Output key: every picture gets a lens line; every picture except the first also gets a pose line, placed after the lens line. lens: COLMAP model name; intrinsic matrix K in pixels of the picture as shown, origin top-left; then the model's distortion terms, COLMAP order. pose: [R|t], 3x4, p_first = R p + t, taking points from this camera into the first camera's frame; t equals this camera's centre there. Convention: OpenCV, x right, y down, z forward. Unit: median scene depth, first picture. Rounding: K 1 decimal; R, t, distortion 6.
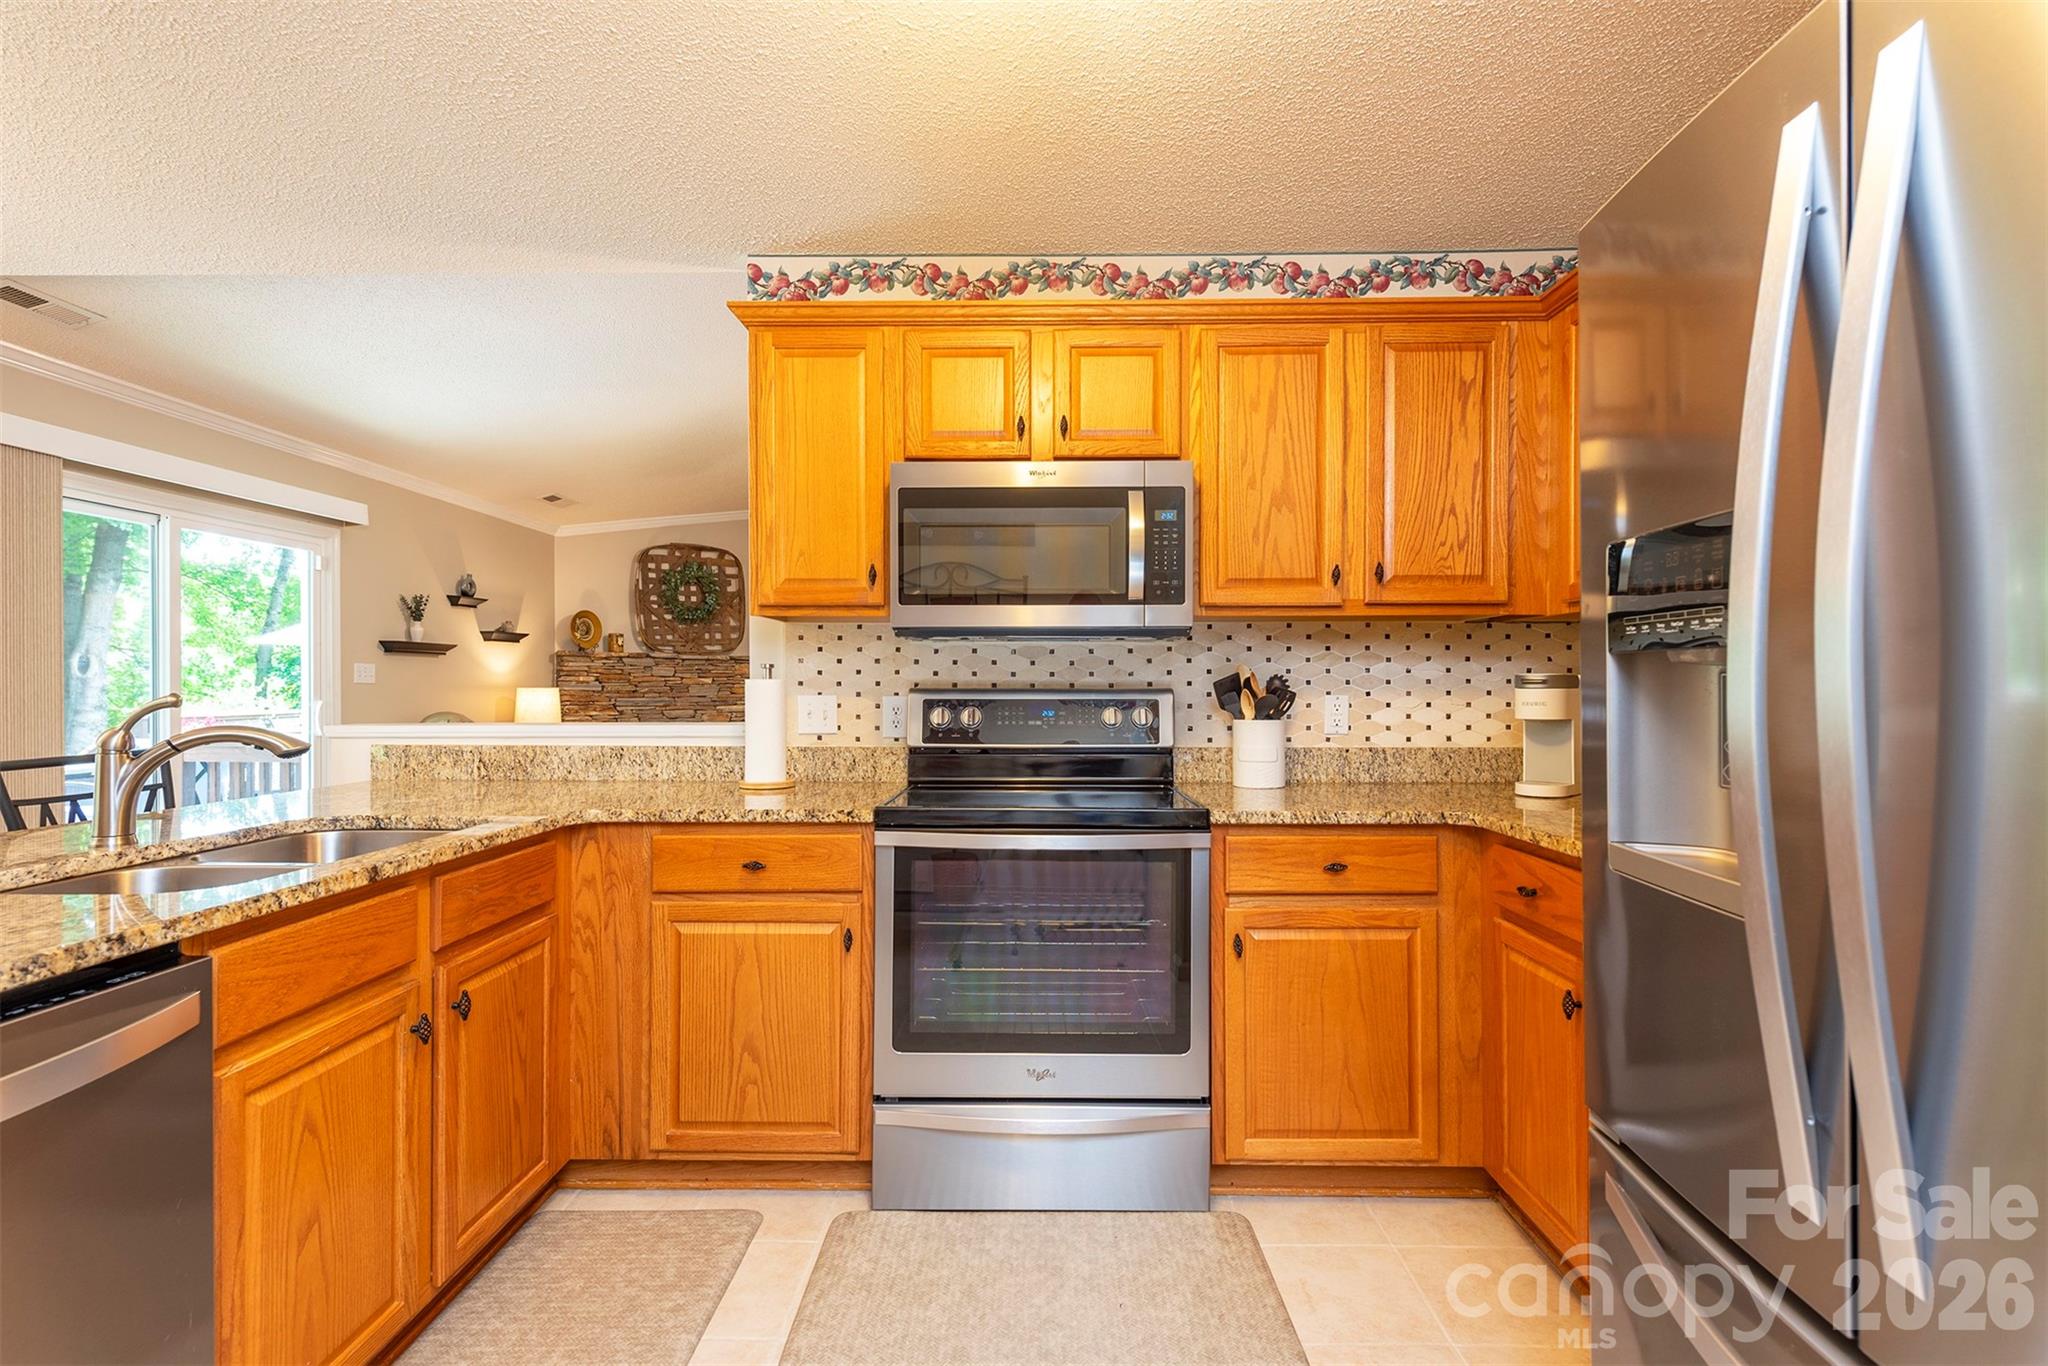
lens RADIAL K [[941.8, 0, 1035.8], [0, 941.8, 688.7], [0, 0, 1]] dist [0.017704, -0.004380]
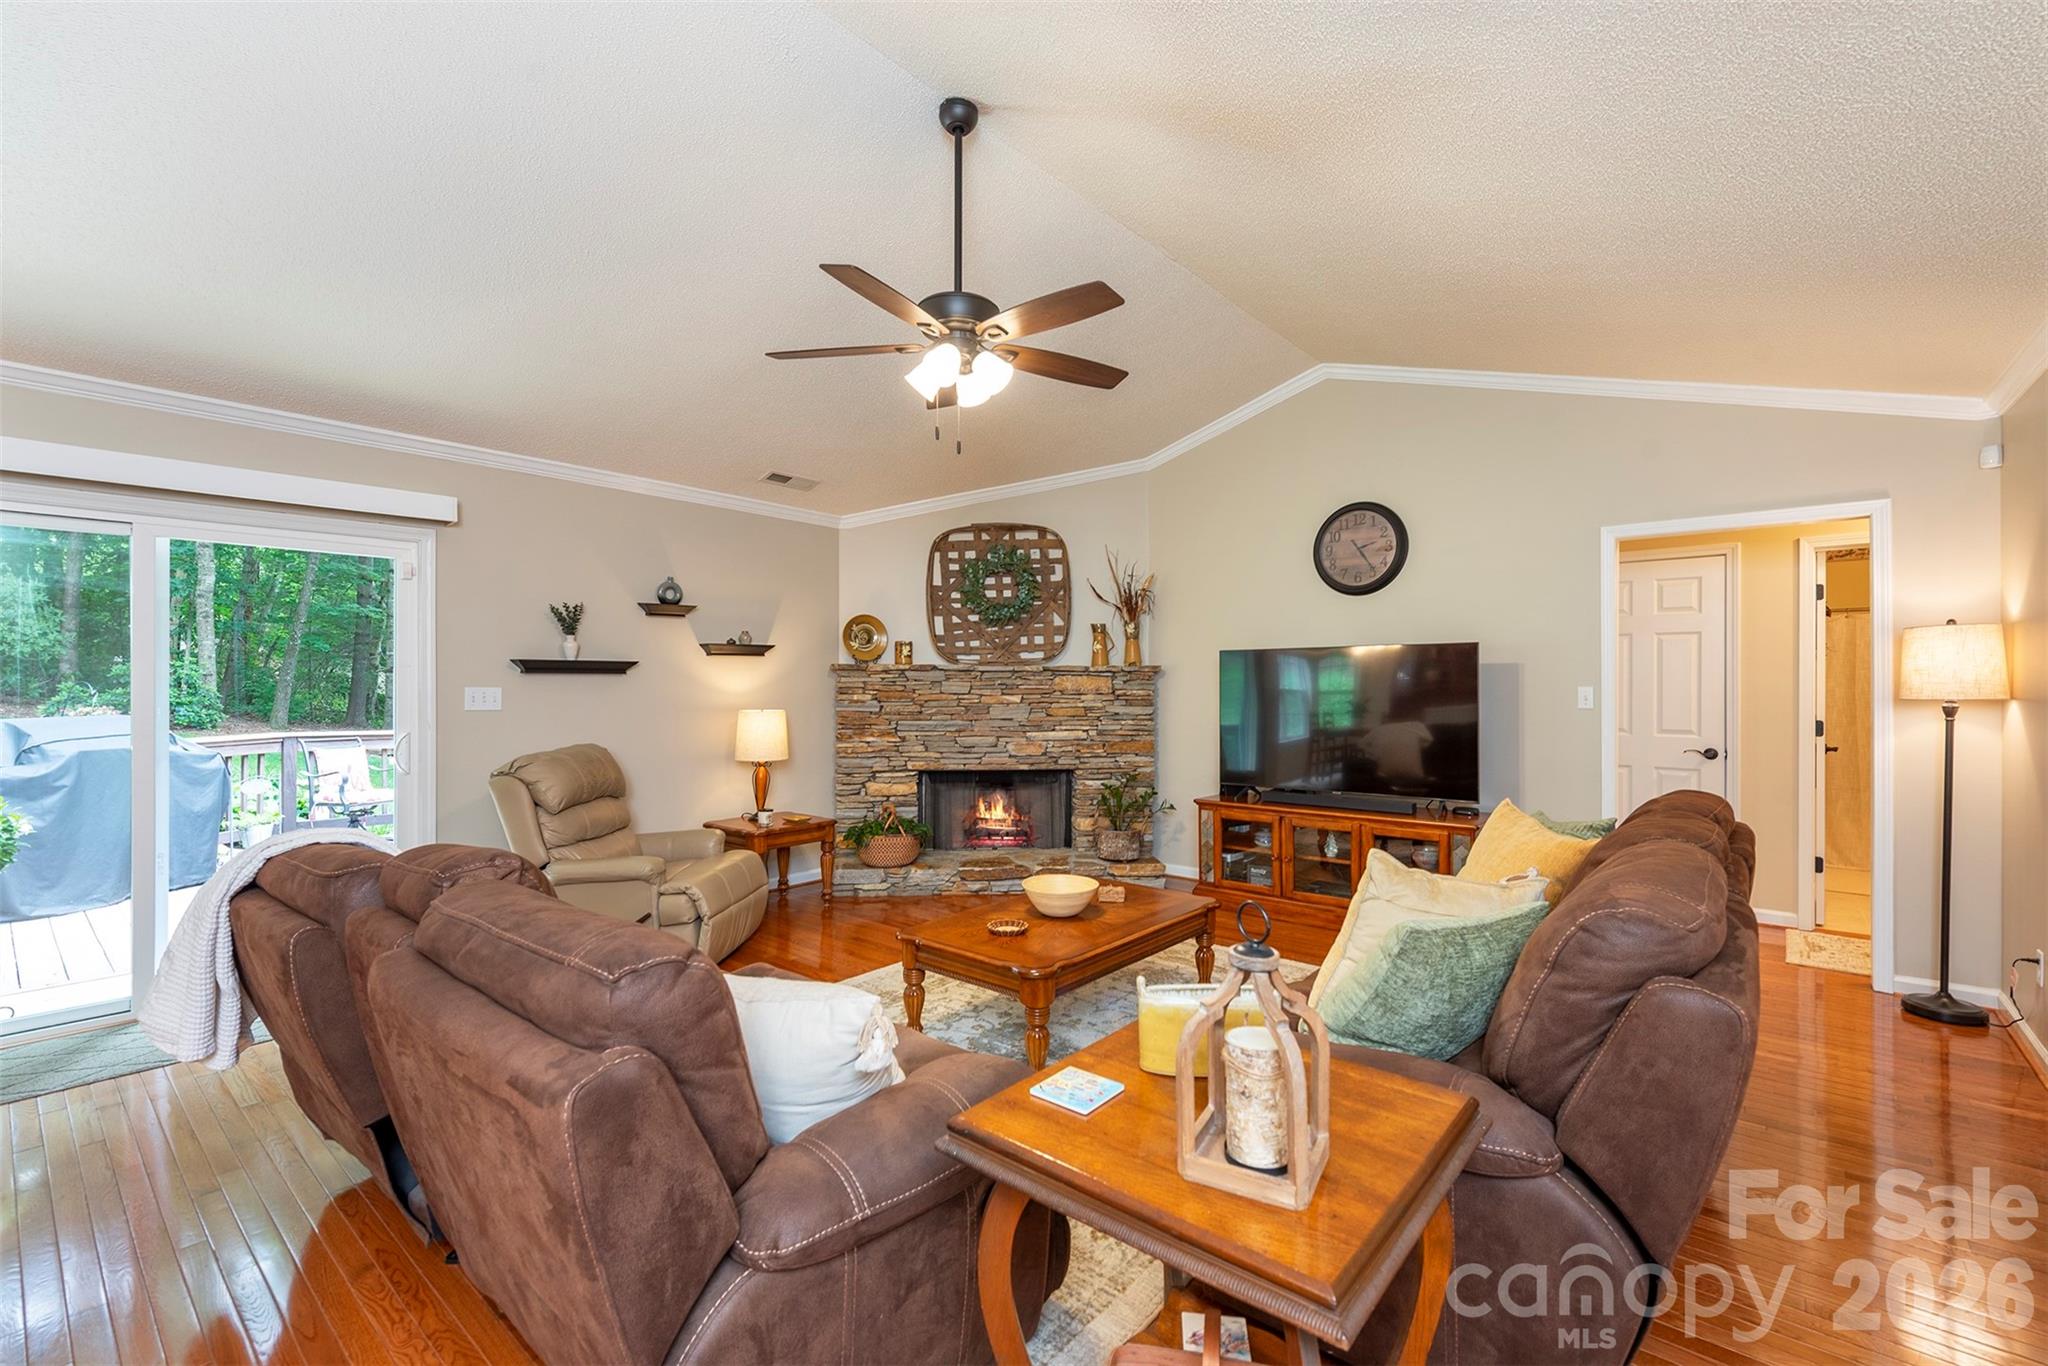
lens RADIAL K [[886.7, 0, 1034.3], [0, 886.7, 681.1], [0, 0, 1]] dist [0.011419, -0.004091]
pose [[0.766981, -0.001904, -0.641667, 0.398665], [-0.003176, 0.999972, -0.006763, -0.058088], [0.641662, 0.007225, 0.766954, 1.461721]]
